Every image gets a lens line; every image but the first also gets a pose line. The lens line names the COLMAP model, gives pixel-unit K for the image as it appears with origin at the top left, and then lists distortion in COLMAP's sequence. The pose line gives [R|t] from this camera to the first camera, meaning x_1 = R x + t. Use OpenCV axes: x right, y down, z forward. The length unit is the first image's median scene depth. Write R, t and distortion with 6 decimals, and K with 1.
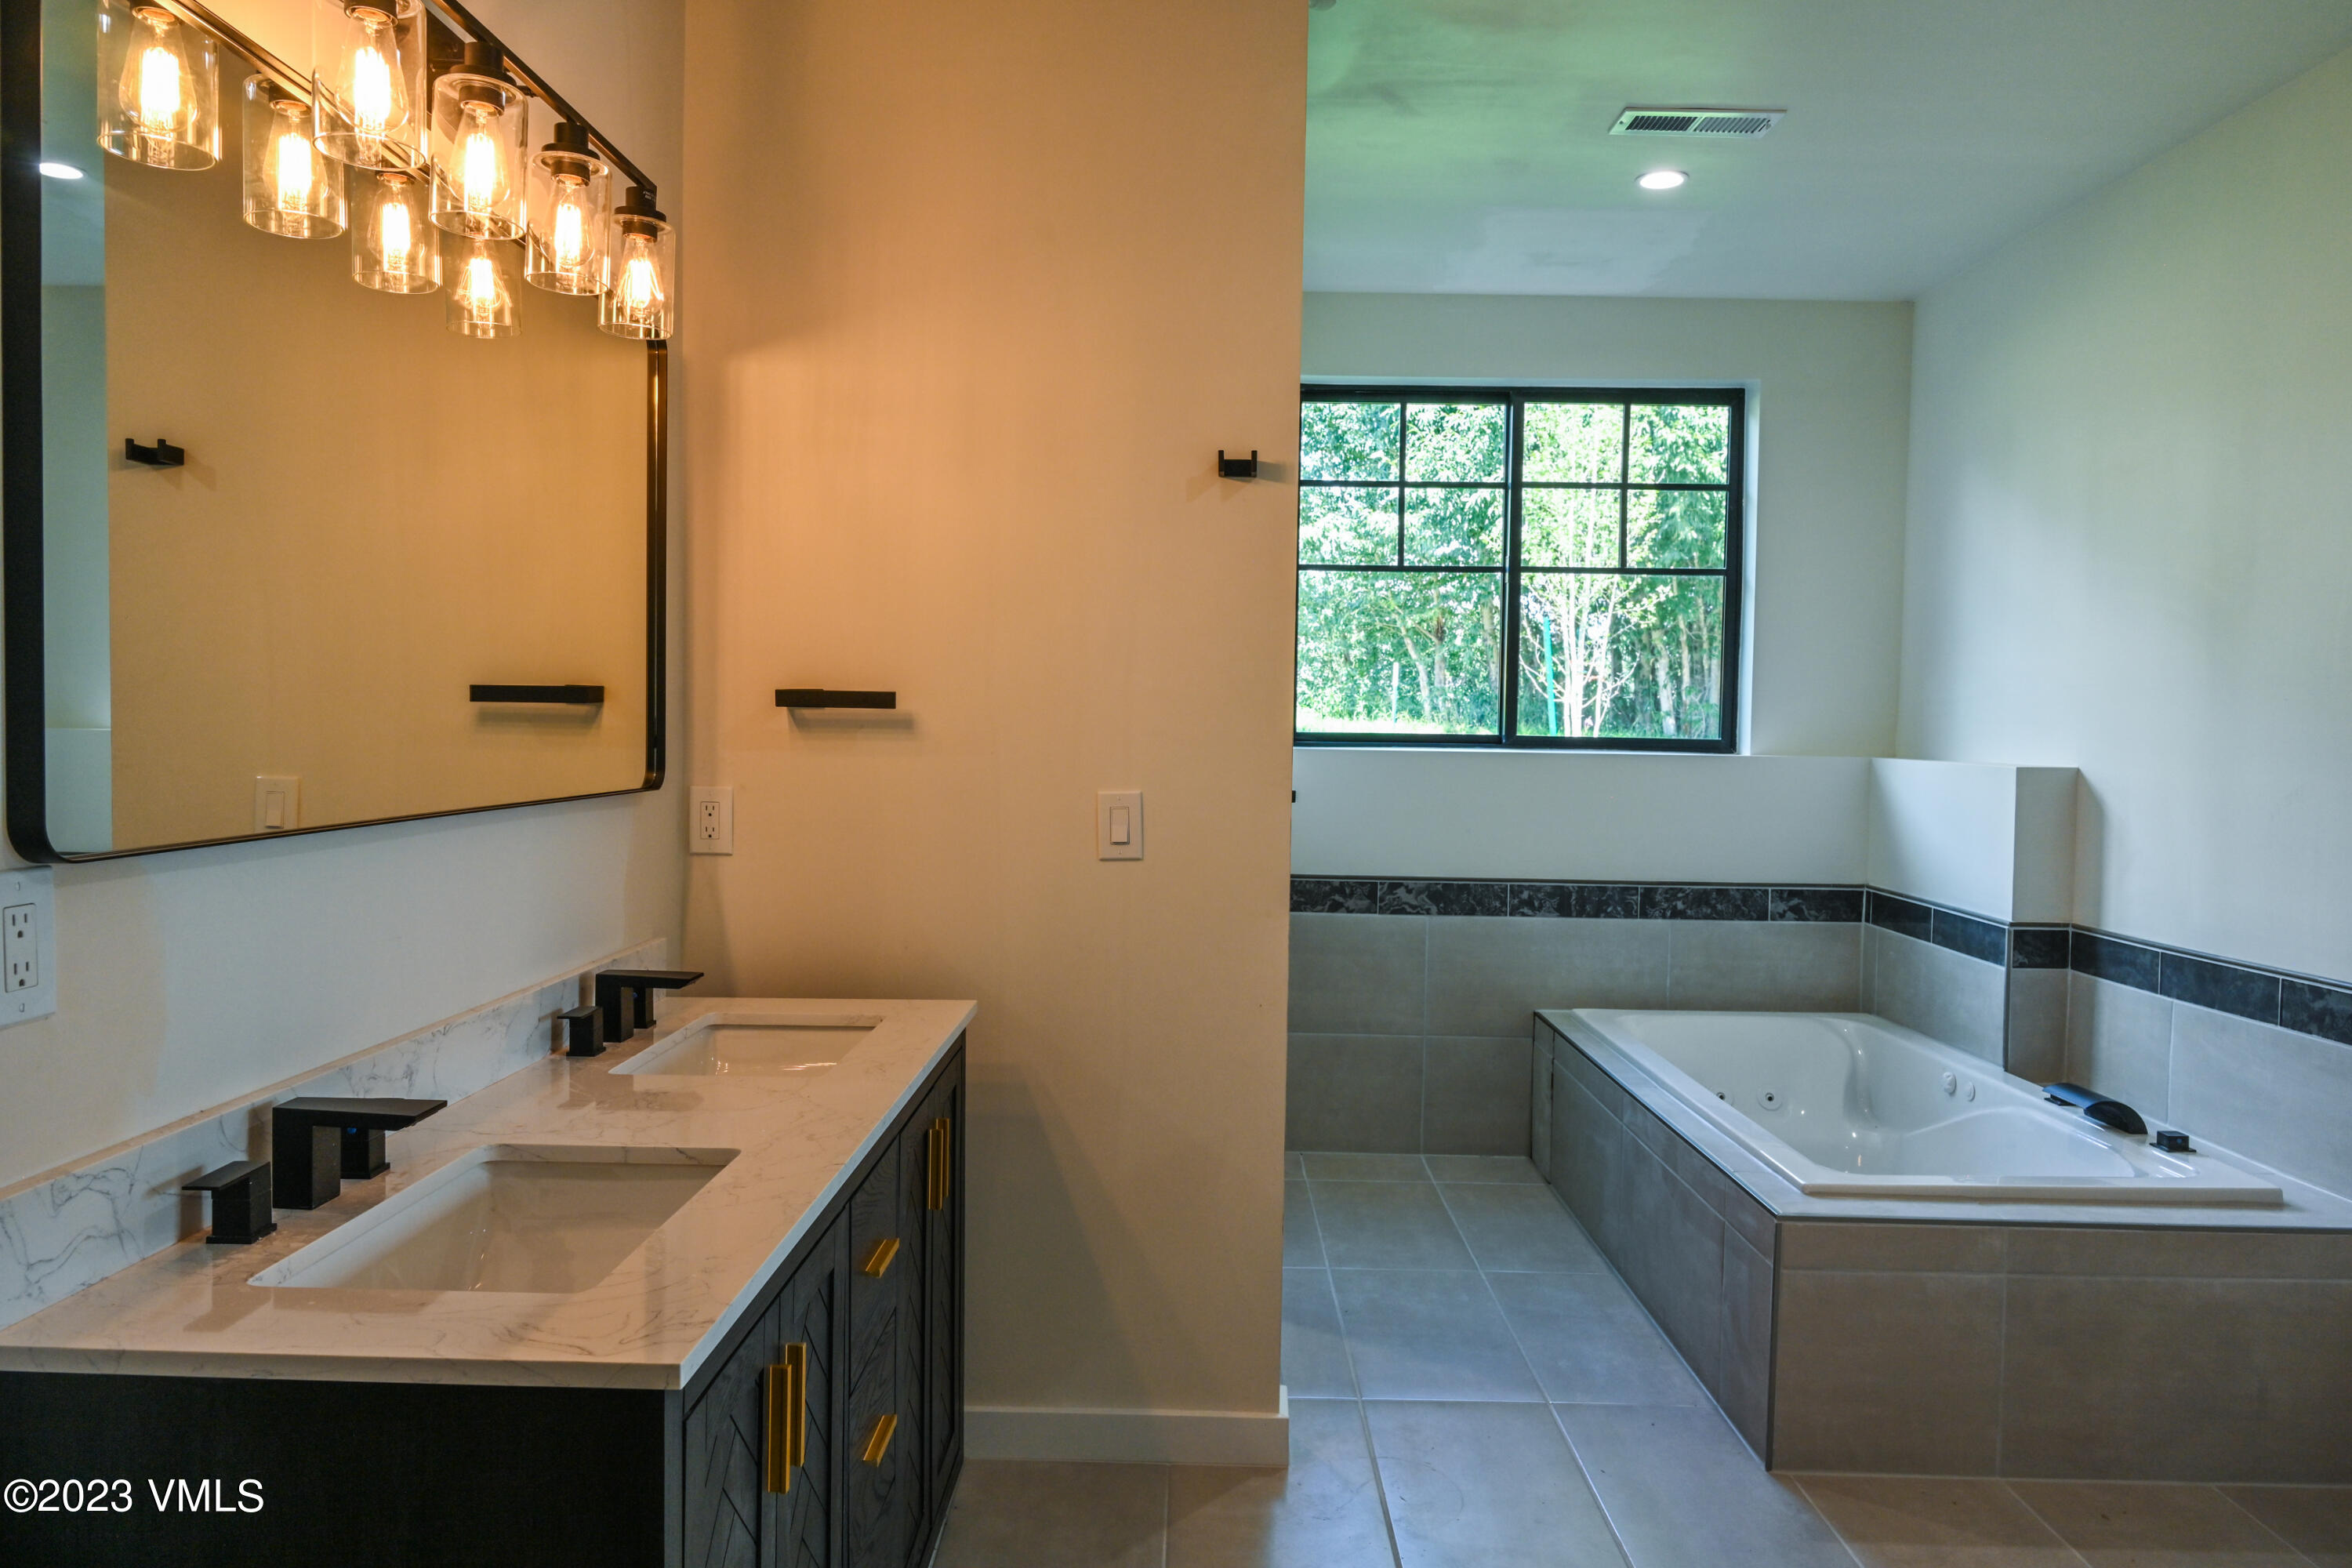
lens RADIAL K [[1580.6, 0, 1180.8], [0, 1580.6, 784.0], [0, 0, 1]] dist [-0.008827, 0.000491]
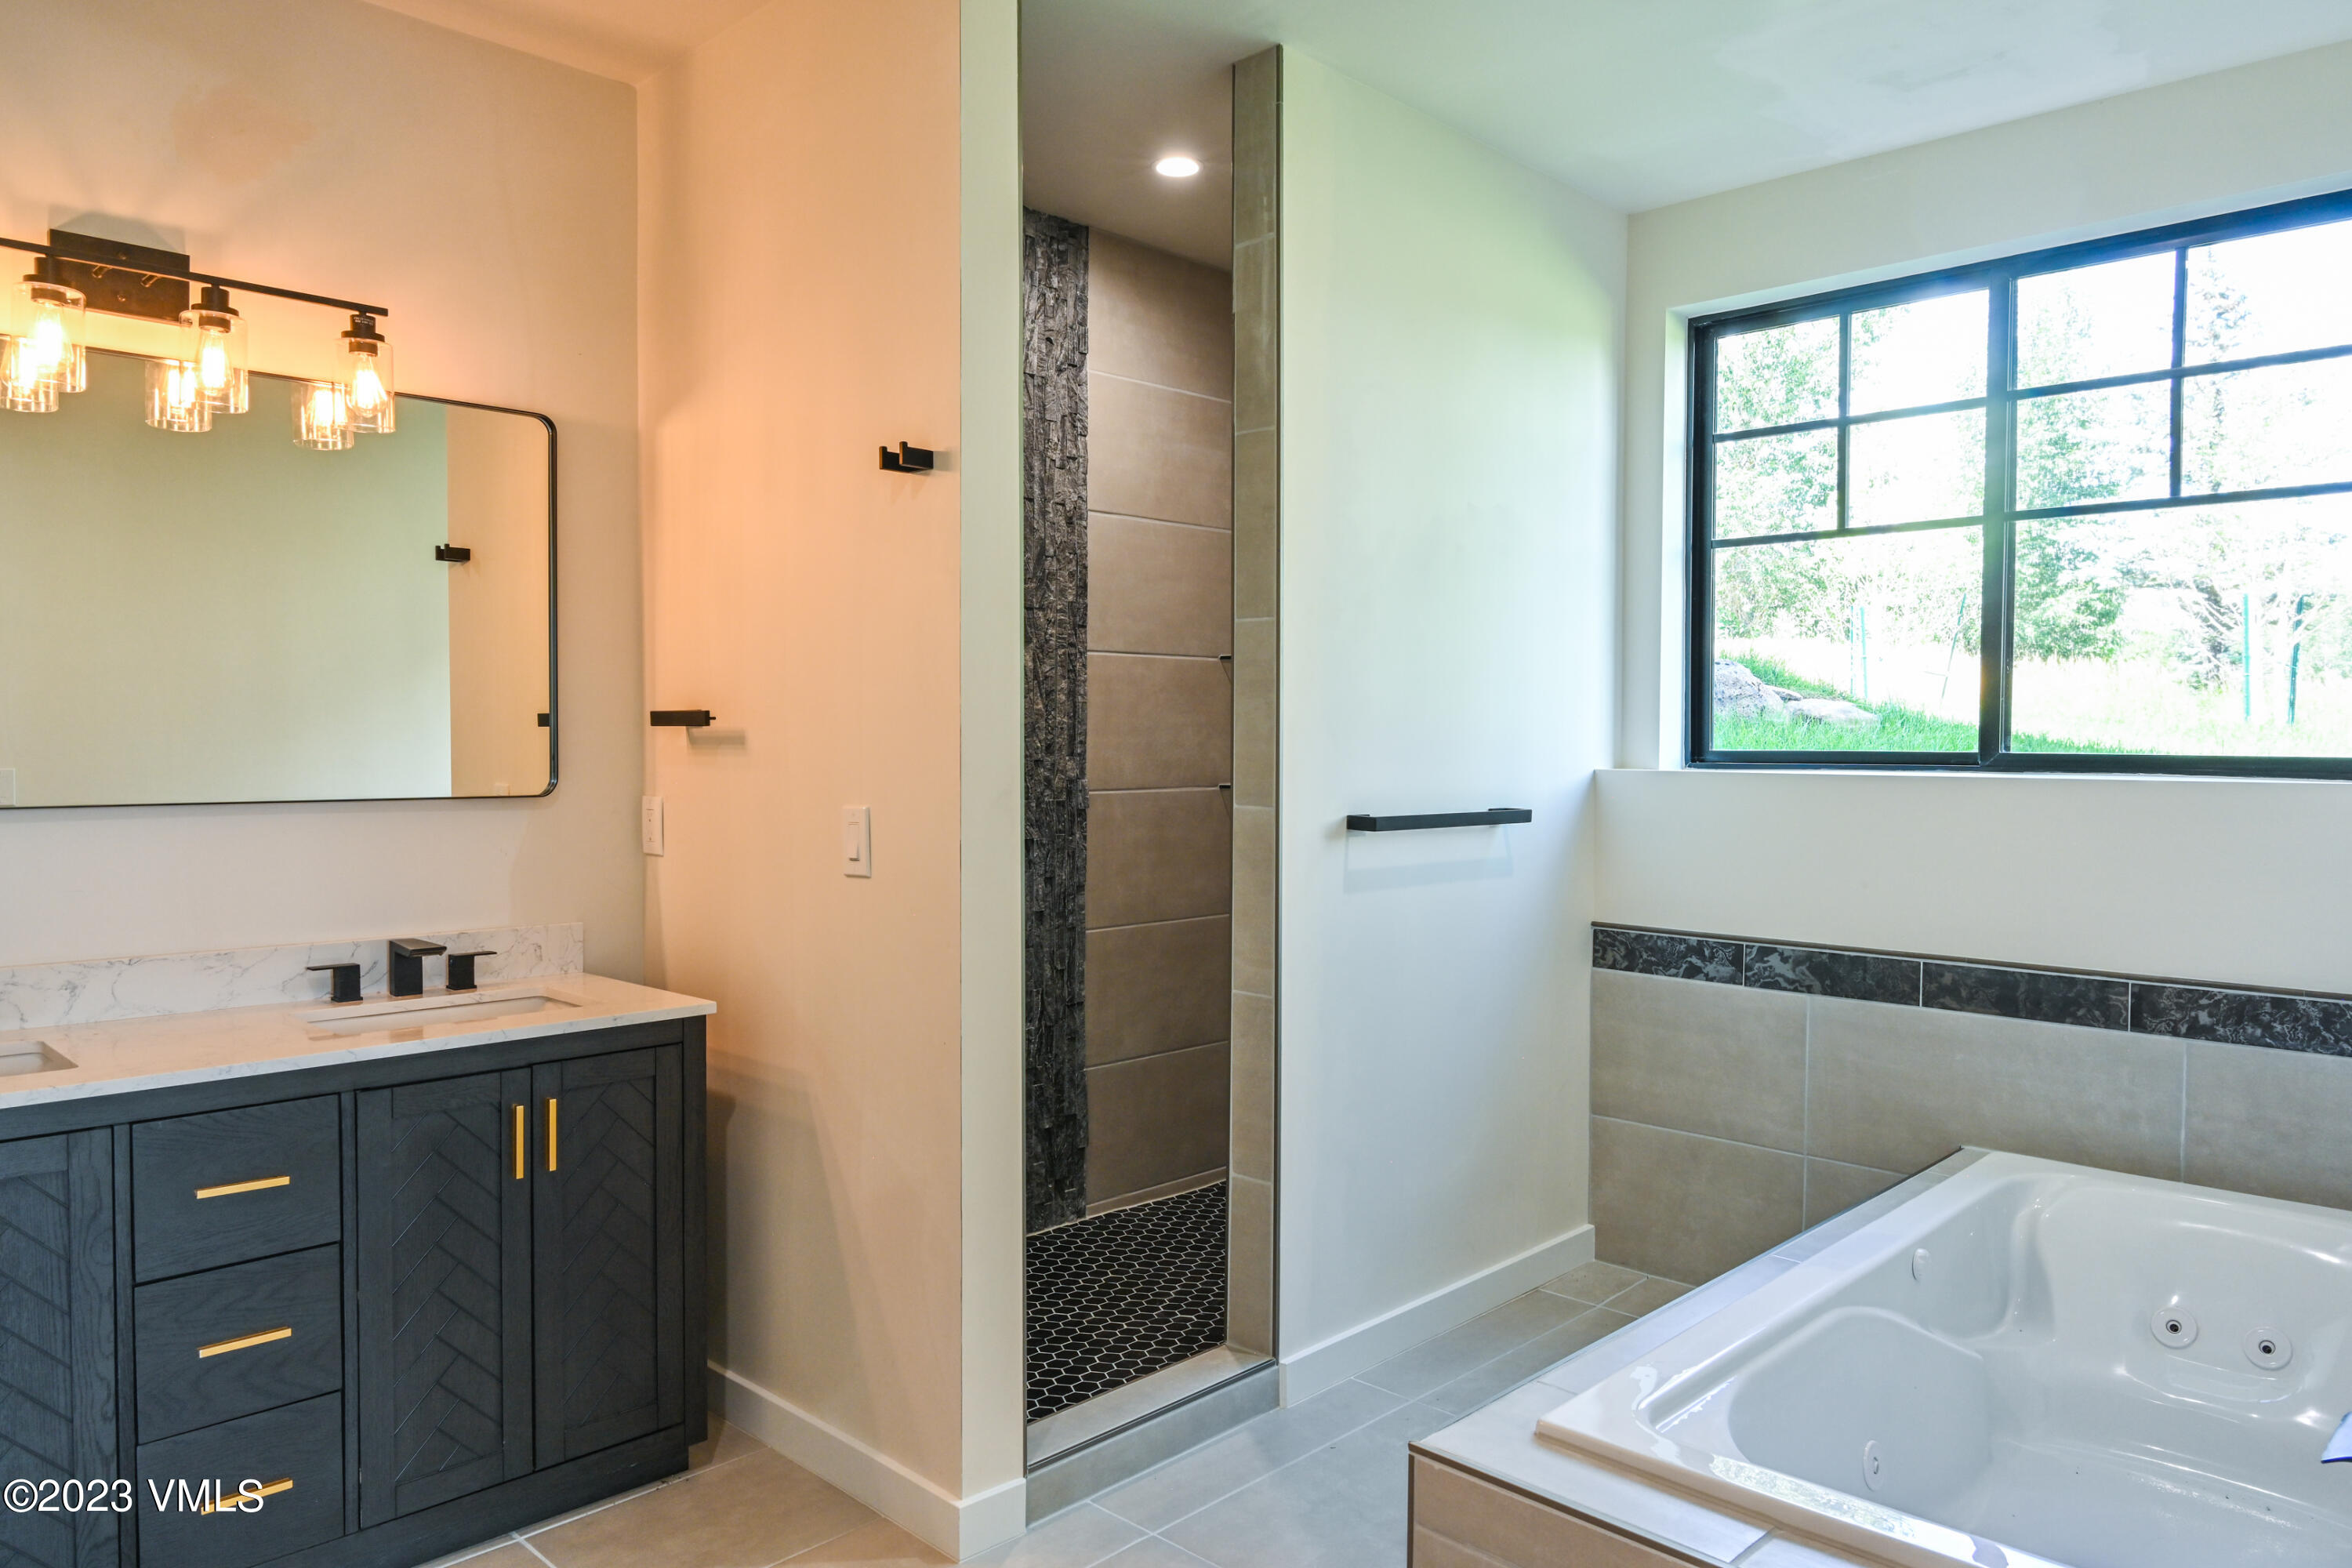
lens RADIAL K [[1580.6, 0, 1177.3], [0, 1580.6, 779.3], [0, 0, 1]] dist [-0.008827, 0.000491]
pose [[0.716696, 0.004855, -0.697369, 0.461701], [-0.021105, 0.999669, -0.014731, -0.001128], [0.697066, 0.025275, 0.716561, 0.255530]]
